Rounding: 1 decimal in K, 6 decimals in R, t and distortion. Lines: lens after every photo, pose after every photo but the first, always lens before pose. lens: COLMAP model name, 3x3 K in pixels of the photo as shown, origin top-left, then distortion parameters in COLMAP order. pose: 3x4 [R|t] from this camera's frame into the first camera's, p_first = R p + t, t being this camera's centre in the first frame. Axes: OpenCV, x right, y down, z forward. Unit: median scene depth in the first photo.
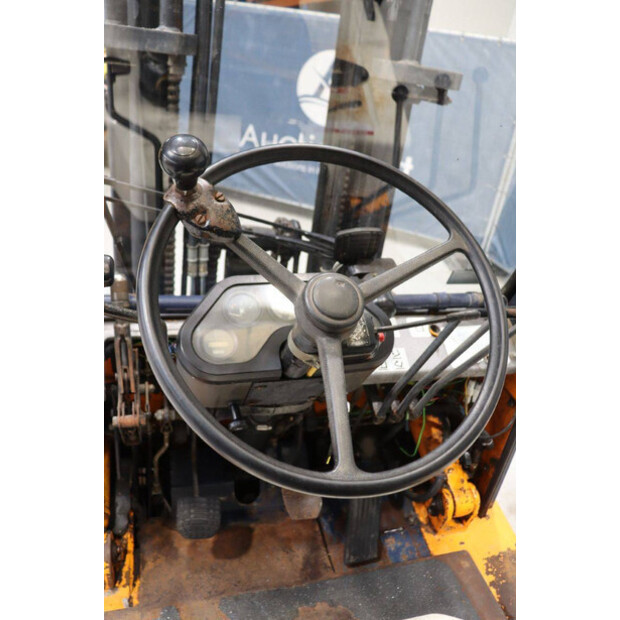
lens RADIAL K [[509.3, 0, 311.4], [0, 509.3, 311.6], [0, 0, 1]] dist [-0.136403, 0.097132]
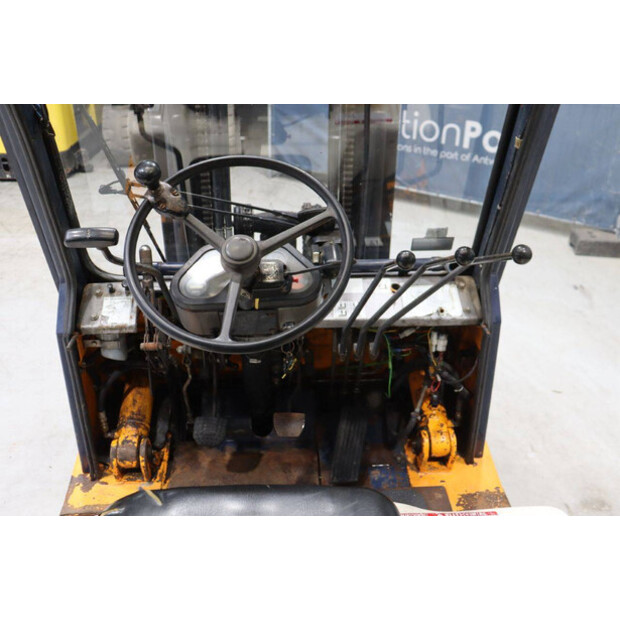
lens RADIAL K [[595.0, 0, 308.4], [0, 595.0, 305.4], [0, 0, 1]] dist [-0.076854, 0.000000]
pose [[0.968688, -0.011543, -0.248013, 0.382724], [0.007021, 0.999793, -0.019108, 0.101181], [0.248182, 0.016768, 0.968568, -0.425304]]
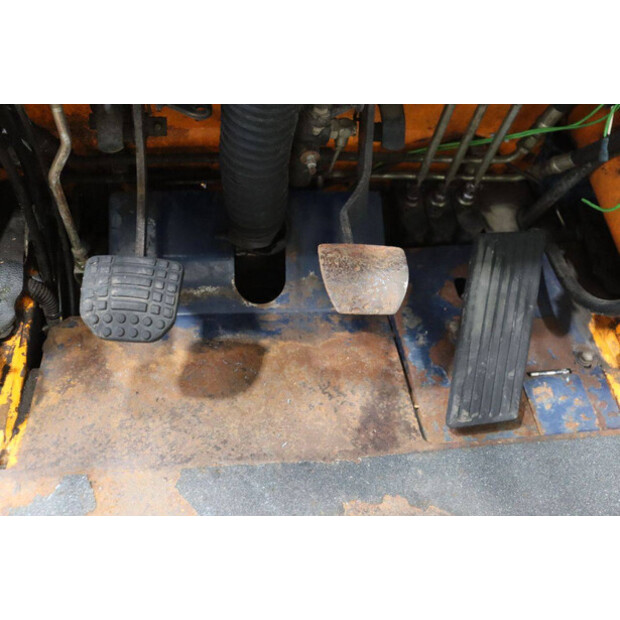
lens RADIAL K [[629.1, 0, 308.2], [0, 629.1, 311.5], [0, 0, 1]] dist [-0.077298, 0.000000]
pose [[0.989053, 0.053080, -0.137684, 0.011143], [-0.017260, 0.968272, 0.249301, 0.255610], [0.146549, -0.244195, 0.958589, 0.428955]]
